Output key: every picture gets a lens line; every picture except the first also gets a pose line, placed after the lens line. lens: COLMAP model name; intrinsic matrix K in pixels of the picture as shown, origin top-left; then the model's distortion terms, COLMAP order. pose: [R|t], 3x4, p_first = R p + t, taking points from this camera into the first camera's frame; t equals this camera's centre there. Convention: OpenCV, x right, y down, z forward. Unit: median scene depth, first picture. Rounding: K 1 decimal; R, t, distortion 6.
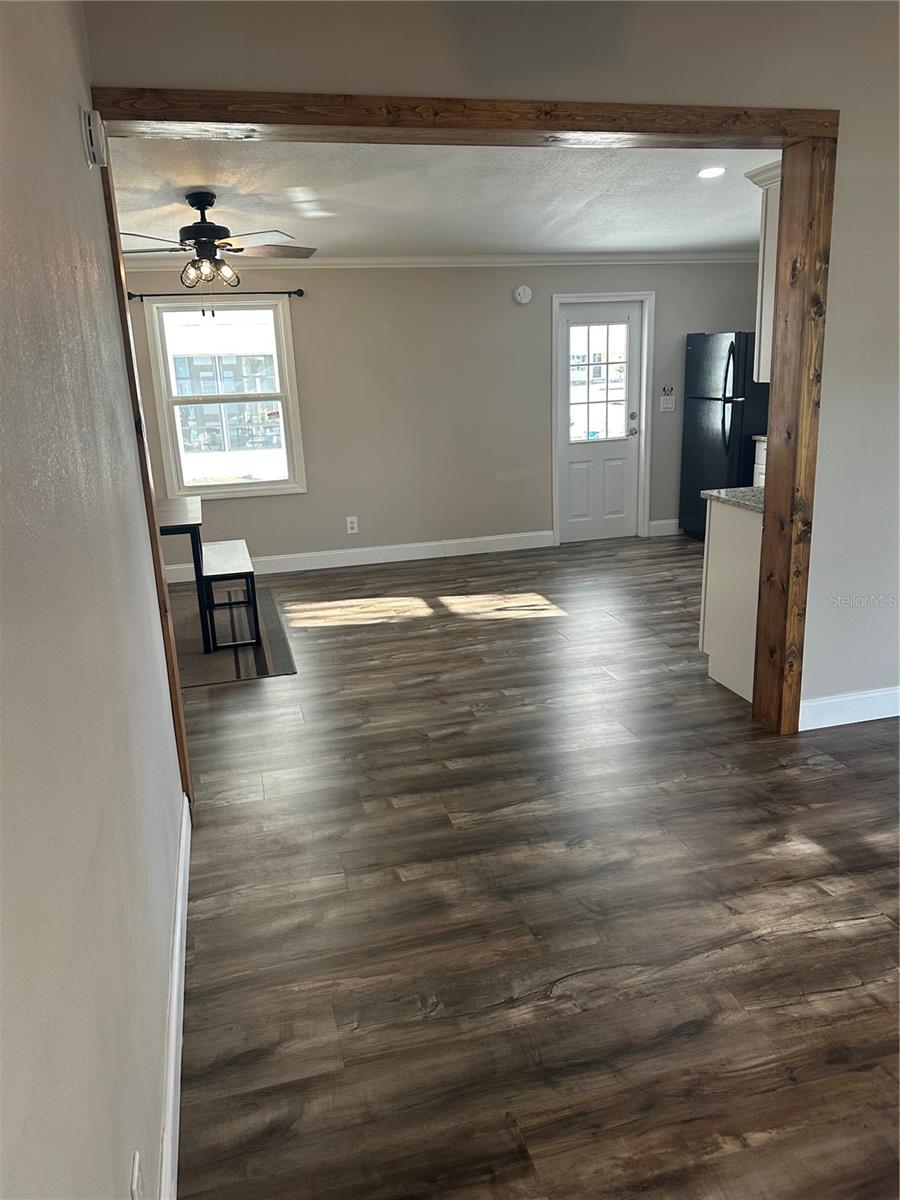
lens RADIAL K [[871.9, 0, 446.5], [0, 871.9, 606.3], [0, 0, 1]] dist [0.024884, -0.008585]
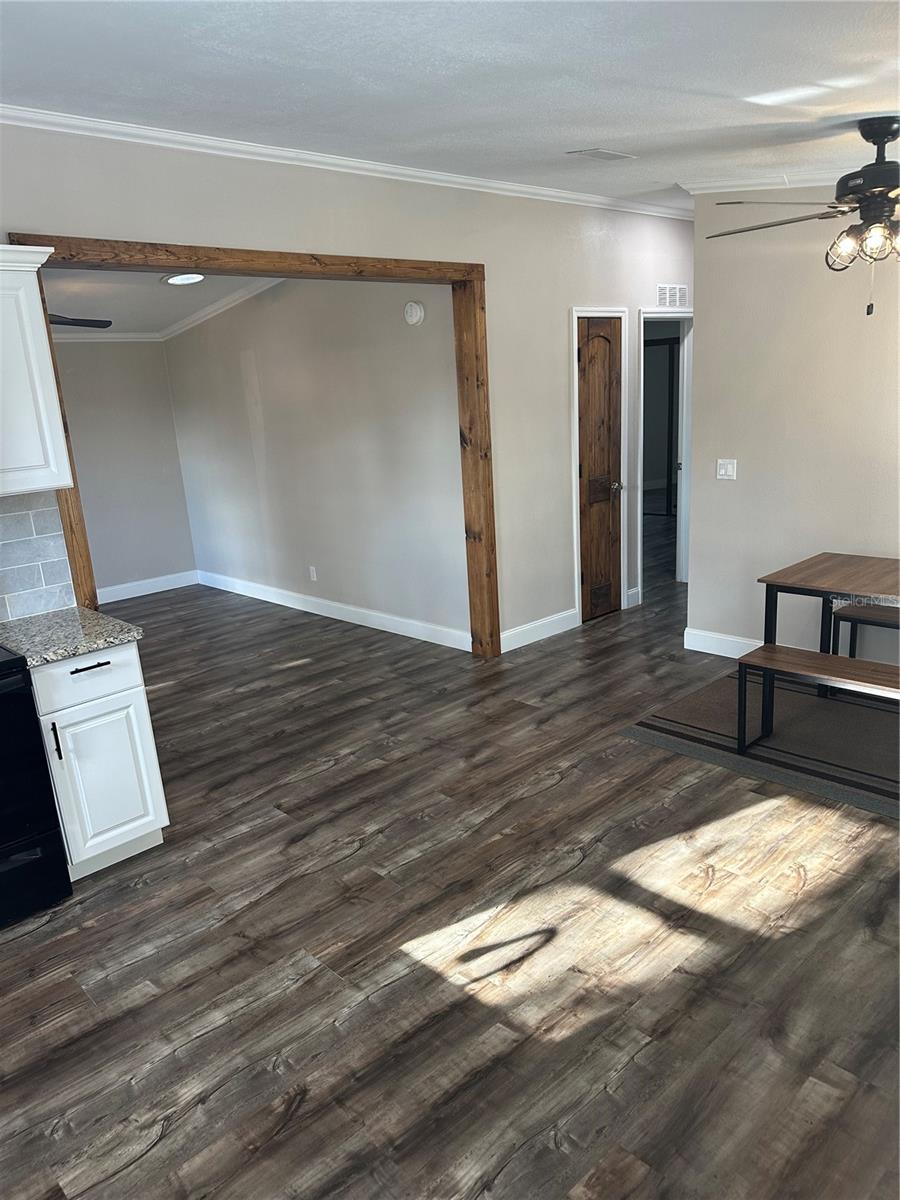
lens RADIAL K [[846.4, 0, 453.2], [0, 846.4, 592.5], [0, 0, 1]] dist [0.034433, -0.035016]
pose [[-0.869974, 0.208323, -0.446930, 0.299597], [-0.032704, 0.880000, 0.473847, -0.408108], [0.492011, 0.426851, -0.758764, 1.318320]]
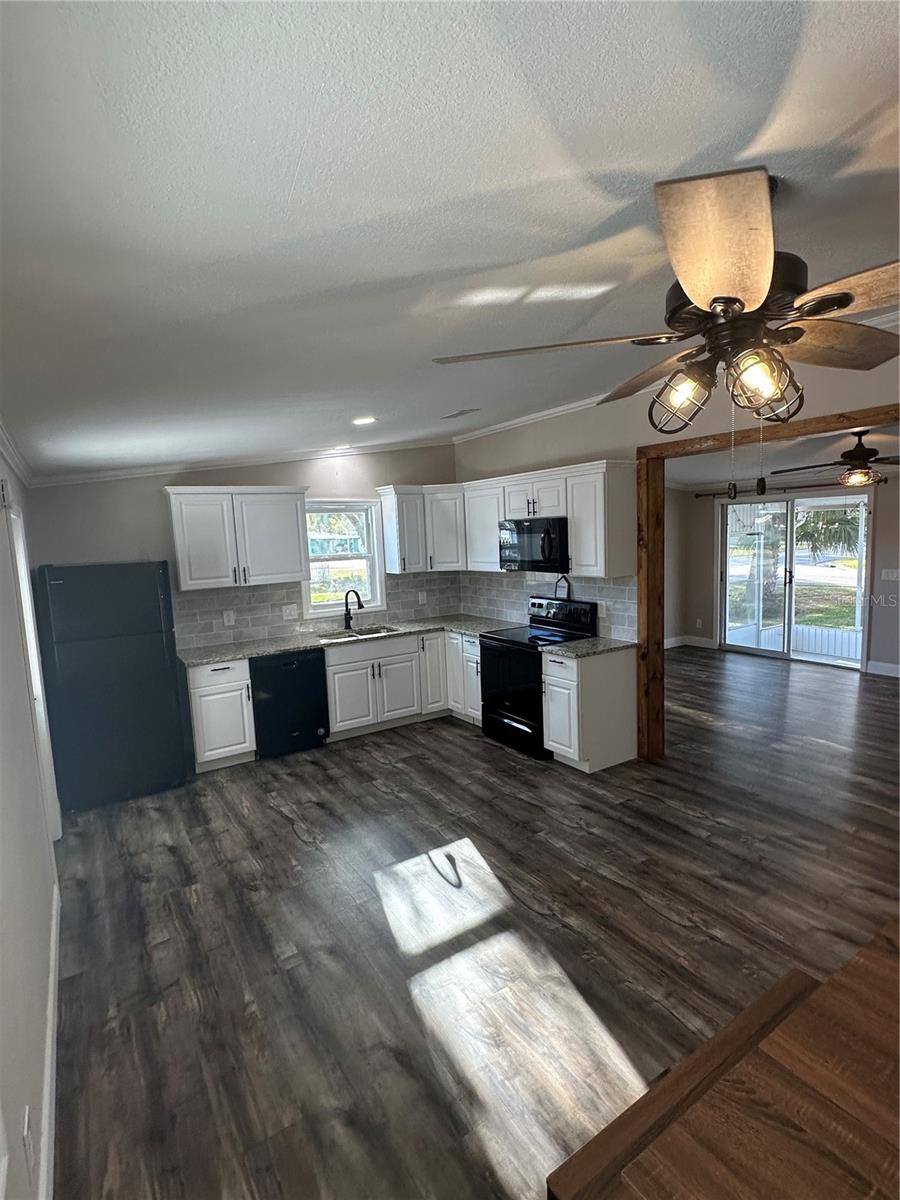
lens RADIAL K [[589.9, 0, 445.5], [0, 589.9, 599.4], [0, 0, 1]] dist [-0.002360, 0.000351]
pose [[-0.306441, -0.058600, 0.950084, -0.446394], [0.304836, 0.939497, 0.156269, -0.343055], [-0.901759, 0.337507, -0.270037, 1.121703]]
